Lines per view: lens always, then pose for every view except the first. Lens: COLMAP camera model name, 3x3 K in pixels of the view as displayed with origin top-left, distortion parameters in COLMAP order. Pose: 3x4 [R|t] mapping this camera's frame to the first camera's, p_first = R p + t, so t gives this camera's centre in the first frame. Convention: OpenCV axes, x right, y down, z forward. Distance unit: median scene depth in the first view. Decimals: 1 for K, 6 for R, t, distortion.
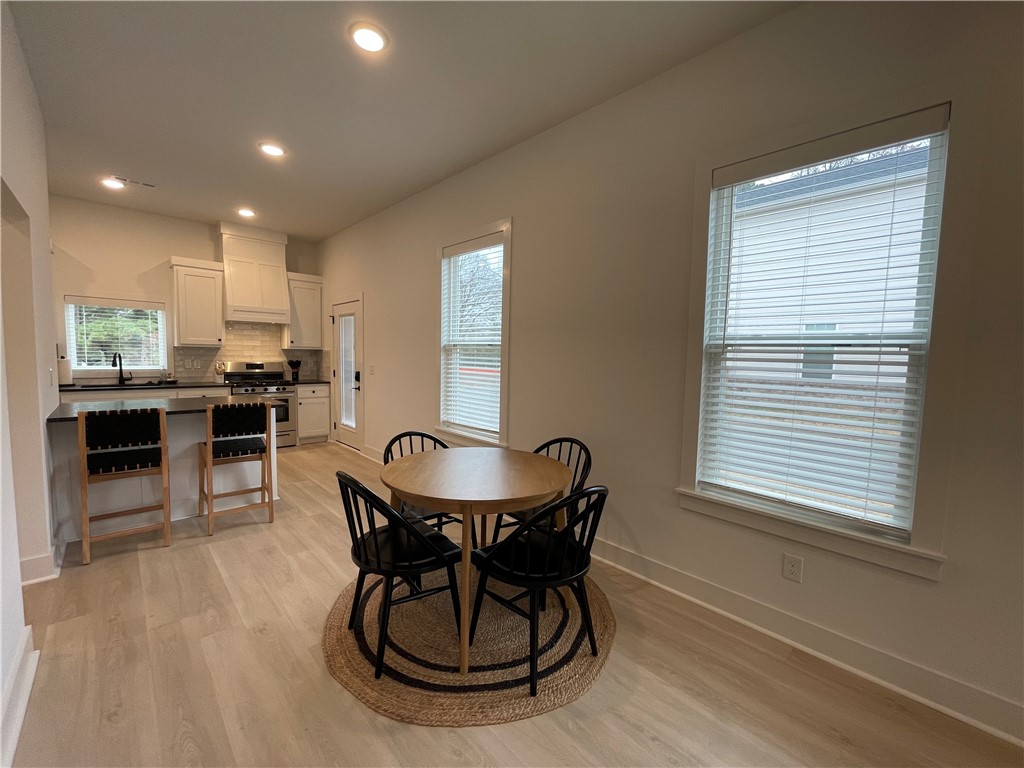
lens RADIAL K [[415.4, 0, 510.6], [0, 415.4, 382.6], [0, 0, 1]] dist [0.000664, 0.000029]
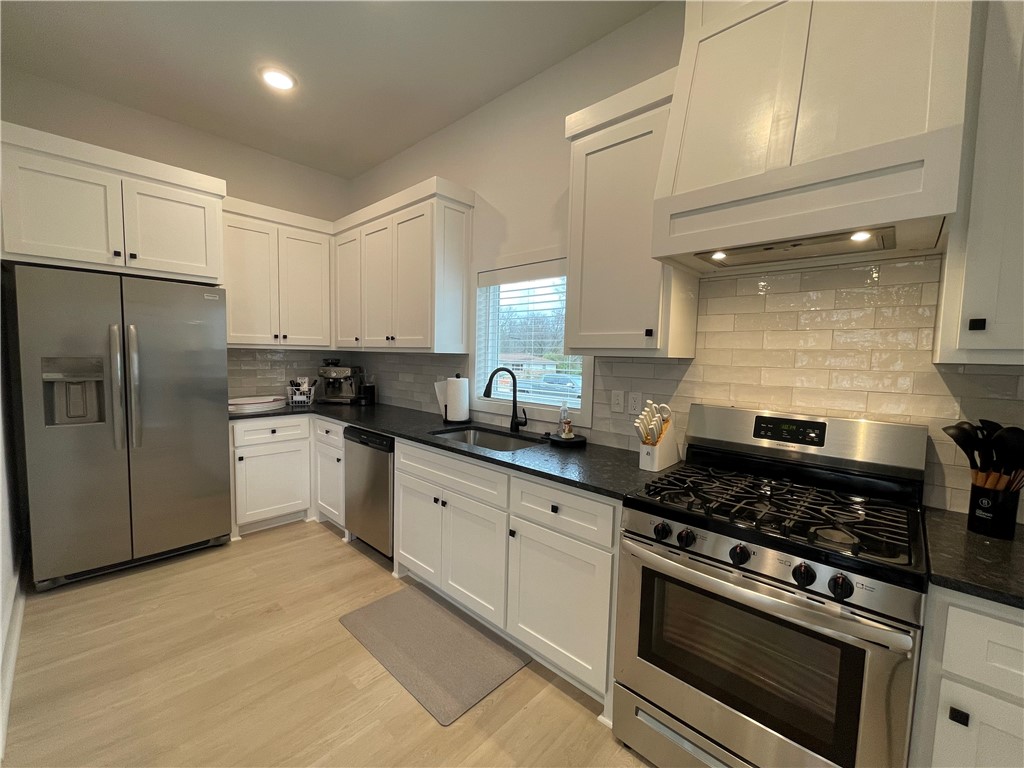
lens RADIAL K [[415.4, 0, 510.6], [0, 415.4, 384.1], [0, 0, 1]] dist [0.000664, 0.000029]
pose [[0.050041, 0.054086, -0.997282, -0.369446], [-0.089542, 0.994754, 0.049456, -0.065543], [0.994725, 0.086824, 0.054621, 0.818375]]
